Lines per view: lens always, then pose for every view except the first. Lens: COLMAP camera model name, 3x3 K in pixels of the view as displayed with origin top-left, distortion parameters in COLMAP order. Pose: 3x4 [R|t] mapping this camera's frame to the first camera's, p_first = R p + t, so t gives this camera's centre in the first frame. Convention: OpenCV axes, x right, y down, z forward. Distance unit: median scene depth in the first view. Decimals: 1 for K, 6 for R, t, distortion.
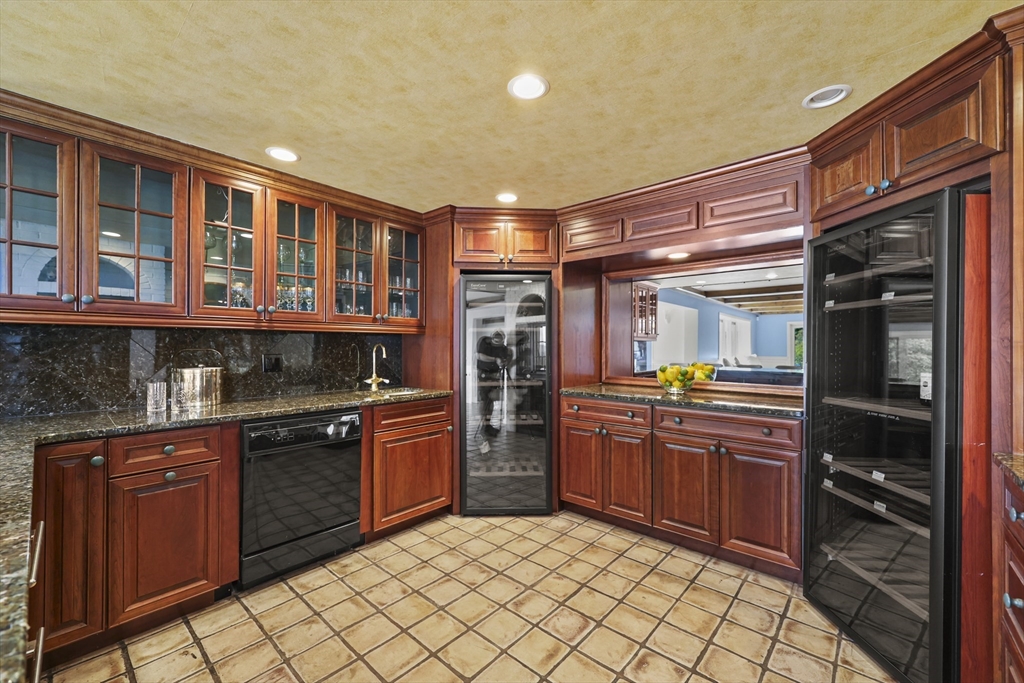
lens RADIAL K [[411.5, 0, 519.2], [0, 411.5, 344.5], [0, 0, 1]] dist [-0.001941, 0.000231]
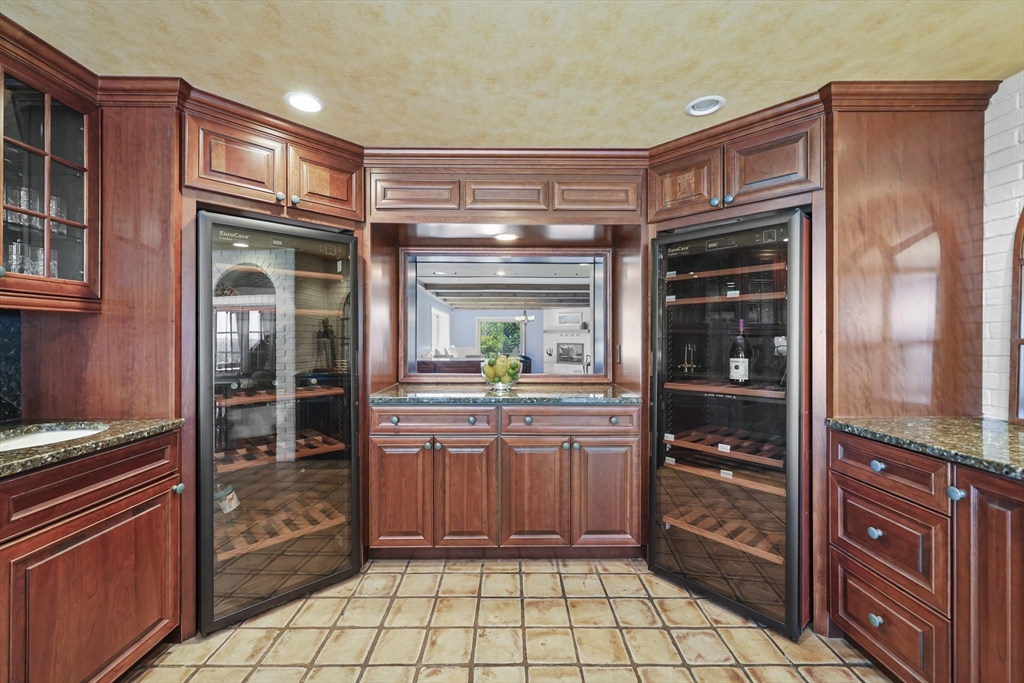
lens RADIAL K [[411.5, 0, 509.2], [0, 411.5, 336.4], [0, 0, 1]] dist [-0.001941, 0.000231]
pose [[0.749395, 0.000474, 0.662123, -0.211333], [-0.001141, 0.999999, 0.000576, 0.001921], [-0.662122, -0.001187, 0.749395, 0.316978]]
